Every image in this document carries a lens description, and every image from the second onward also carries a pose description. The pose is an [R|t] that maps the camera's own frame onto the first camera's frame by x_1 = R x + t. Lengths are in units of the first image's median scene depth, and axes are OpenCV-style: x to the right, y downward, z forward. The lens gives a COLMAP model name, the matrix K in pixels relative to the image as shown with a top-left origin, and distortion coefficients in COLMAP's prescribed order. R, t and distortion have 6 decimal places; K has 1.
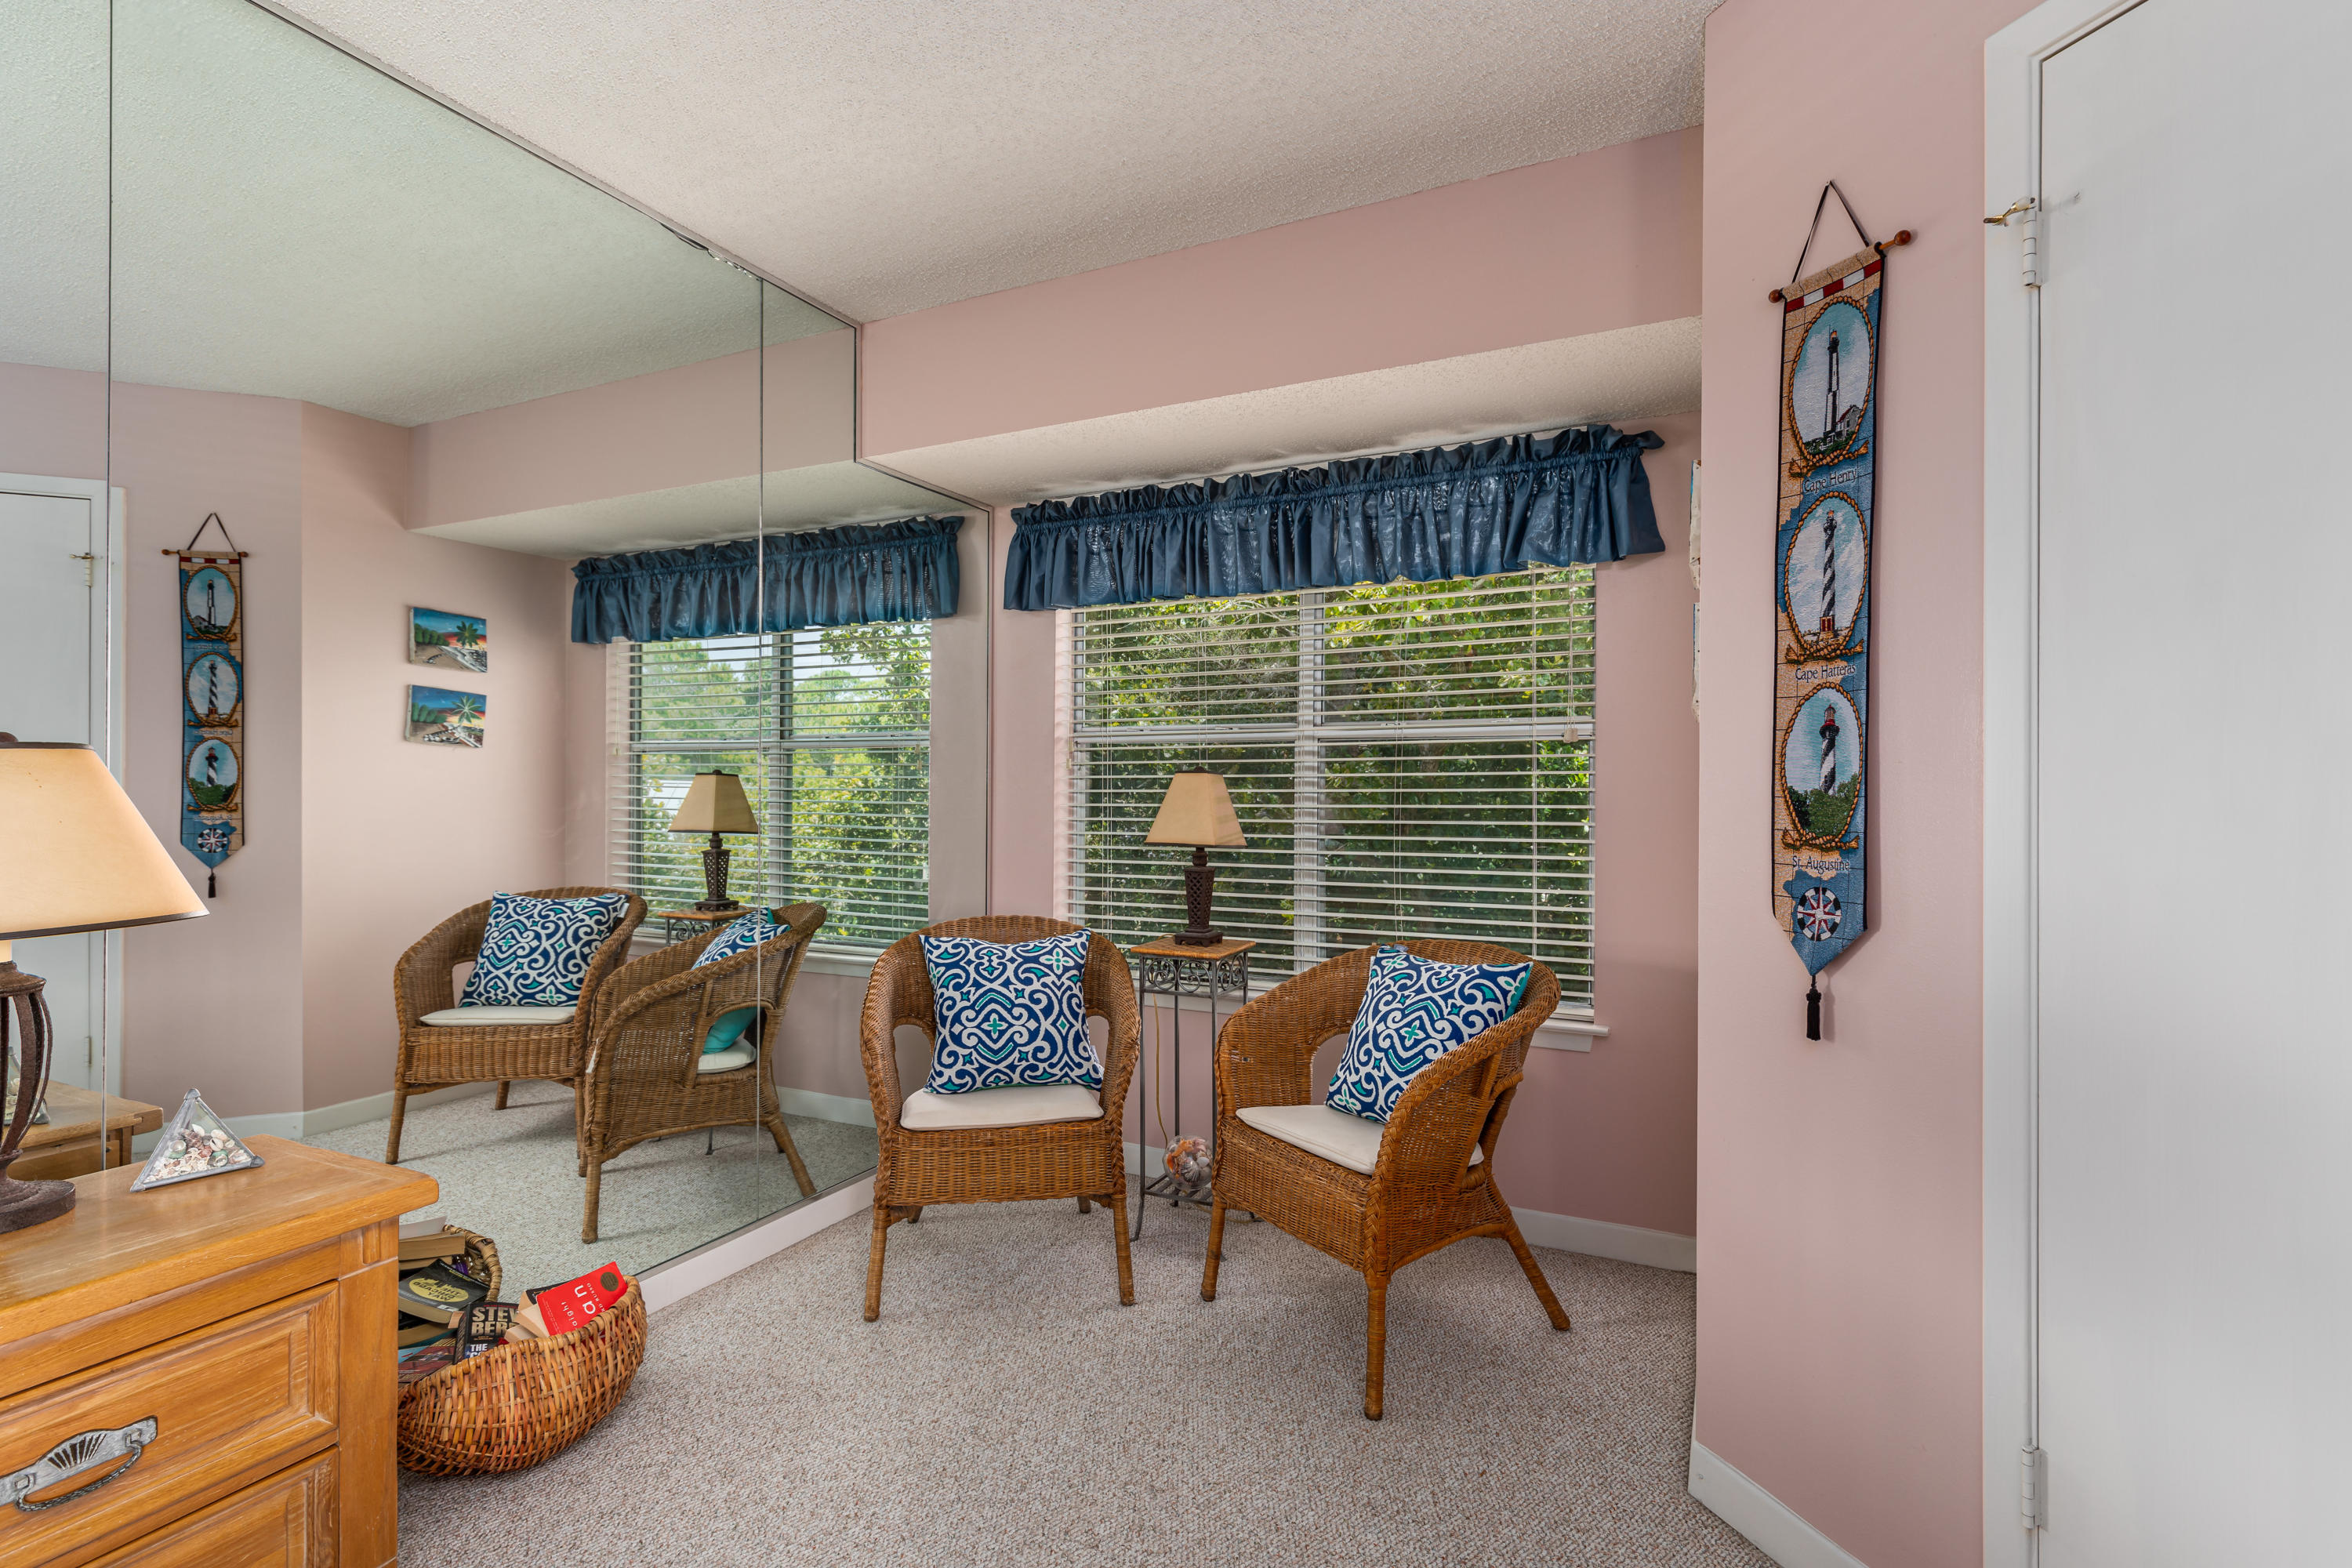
lens RADIAL K [[1073.9, 0, 1196.4], [0, 1073.9, 786.0], [0, 0, 1]] dist [-0.001127, -0.000514]
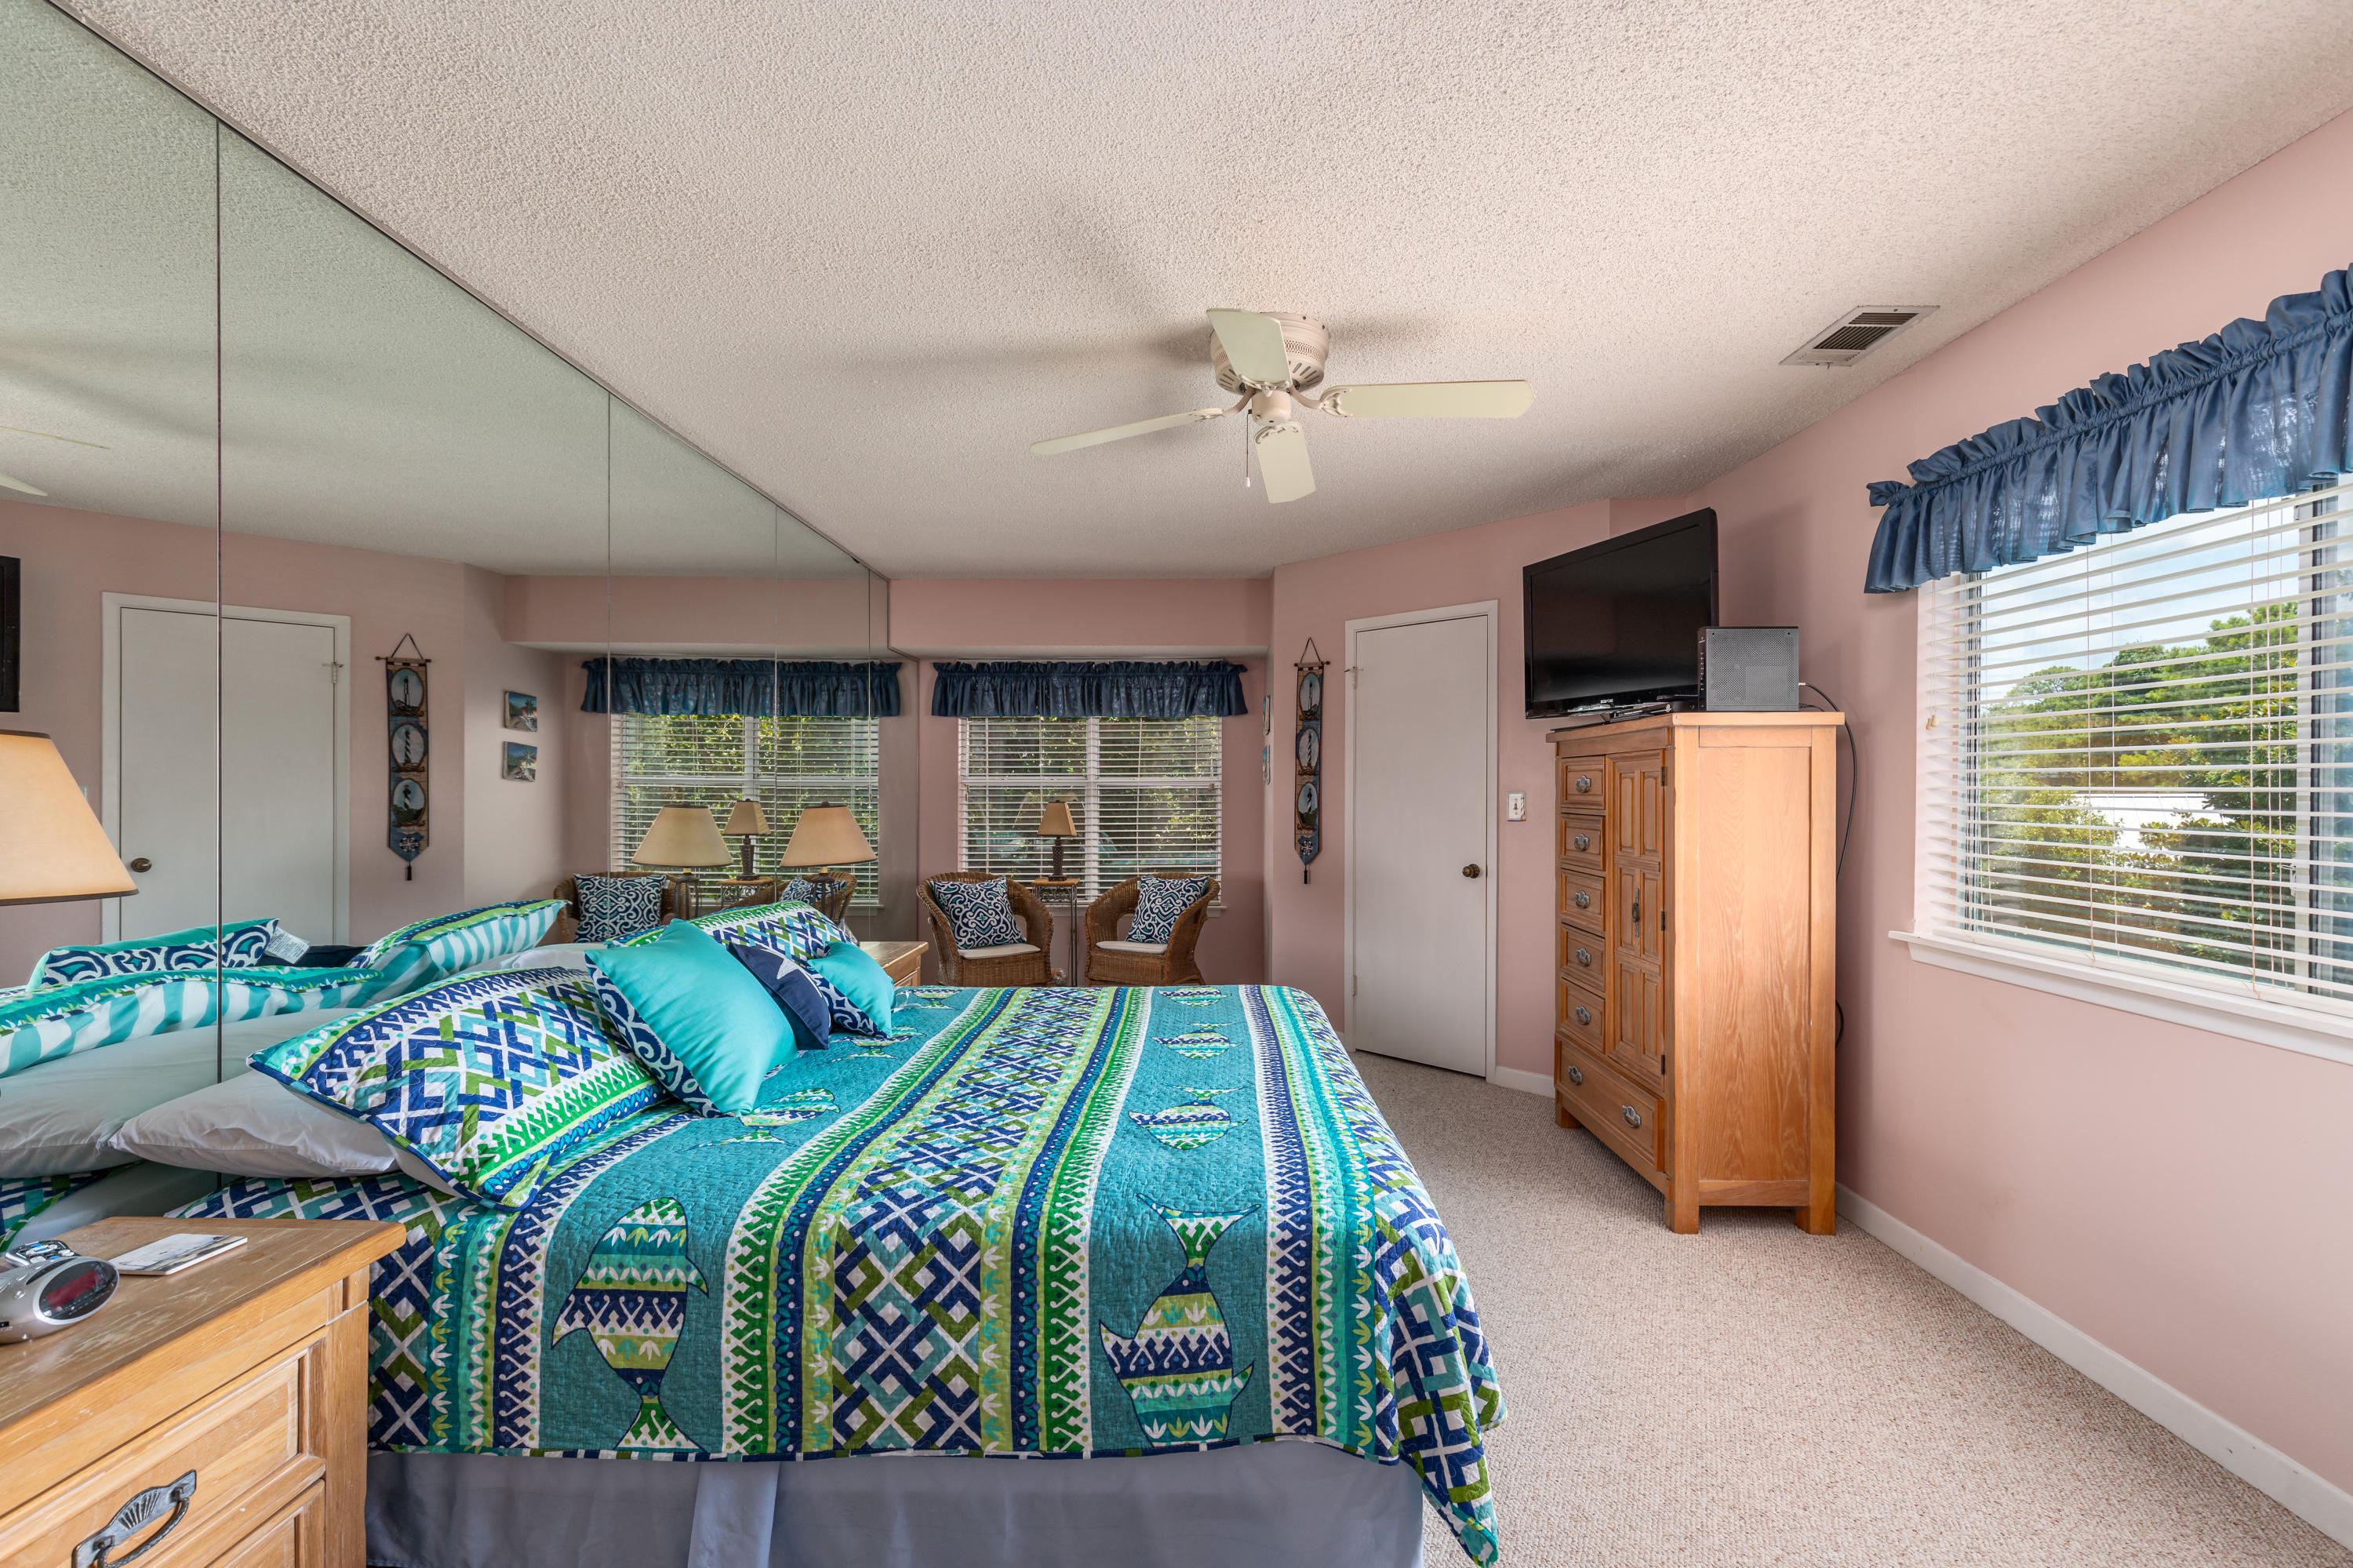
lens RADIAL K [[1074.4, 0, 1169.8], [0, 1074.4, 791.2], [0, 0, 1]] dist [-0.001127, -0.000514]
pose [[0.909747, 0.002645, 0.415155, -0.565146], [-0.001921, 0.999996, -0.002161, -0.025326], [-0.415159, 0.001168, 0.909748, -0.882179]]
